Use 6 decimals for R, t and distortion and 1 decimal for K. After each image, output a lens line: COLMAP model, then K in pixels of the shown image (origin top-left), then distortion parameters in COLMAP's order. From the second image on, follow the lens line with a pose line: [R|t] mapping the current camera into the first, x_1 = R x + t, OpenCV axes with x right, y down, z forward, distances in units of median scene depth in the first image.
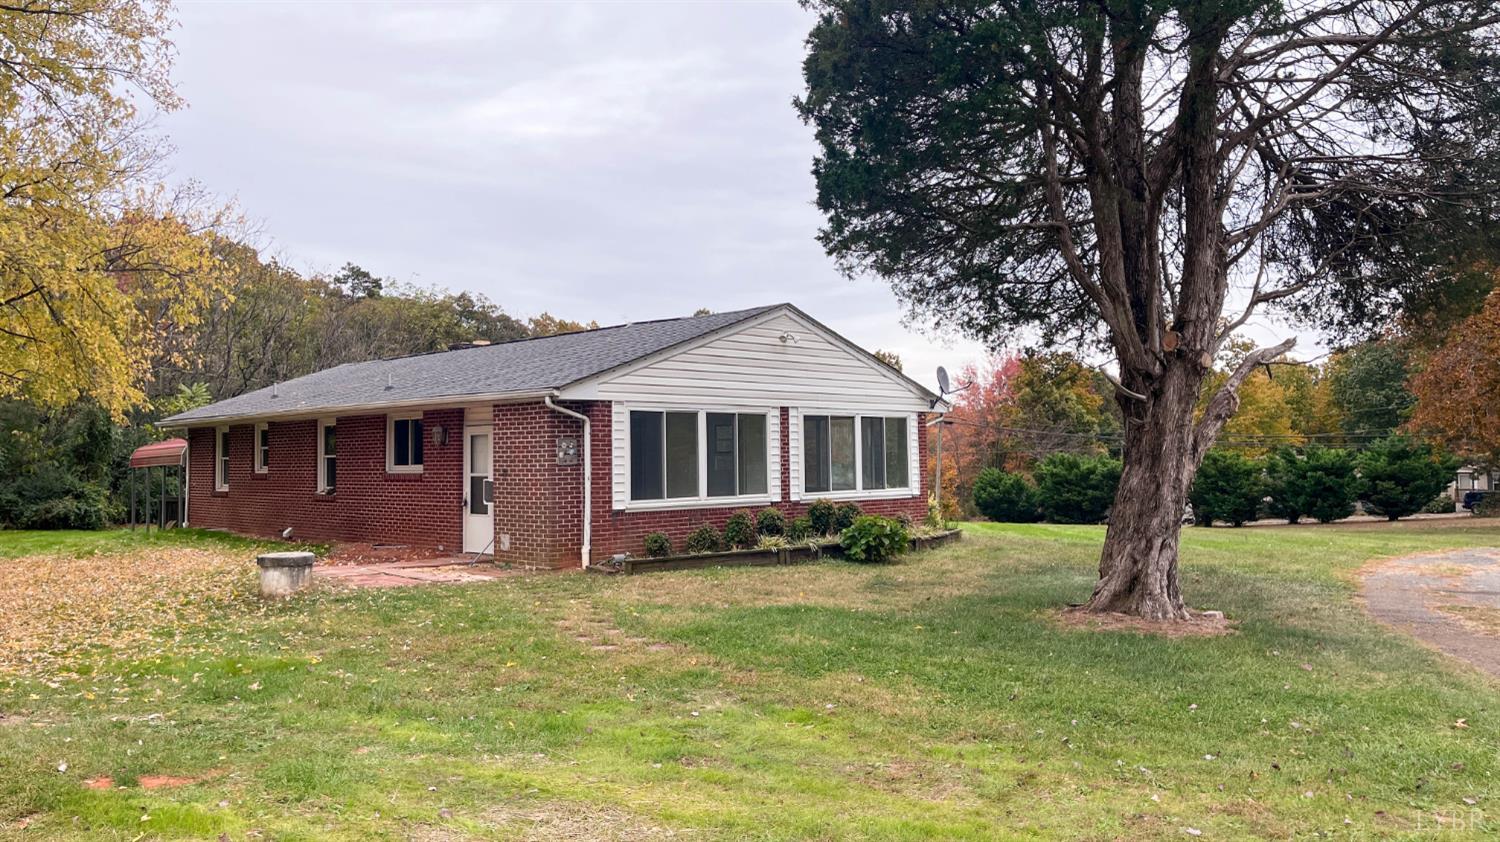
lens RADIAL K [[1151.8, 0, 749.8], [0, 1151.8, 420.0], [0, 0, 1]] dist [-0.012218, 0.012450]
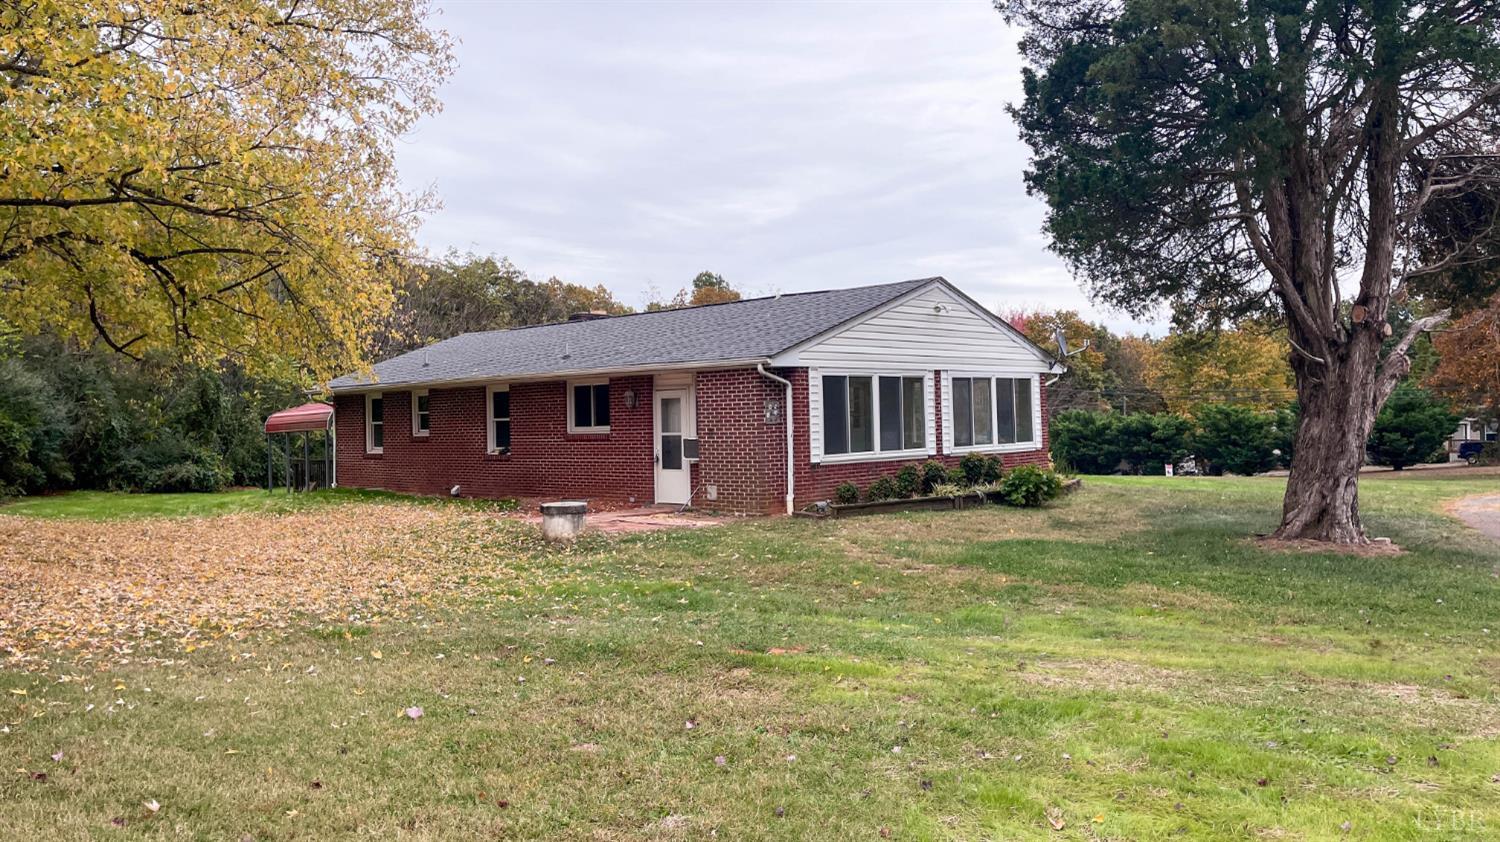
lens RADIAL K [[1151.8, 0, 750.1], [0, 1151.8, 422.5], [0, 0, 1]] dist [-0.012218, 0.012450]
pose [[0.999760, -0.011990, 0.018311, -0.173017], [0.011310, 0.999259, 0.036804, -0.003784], [-0.018739, -0.036588, 0.999155, -0.115760]]
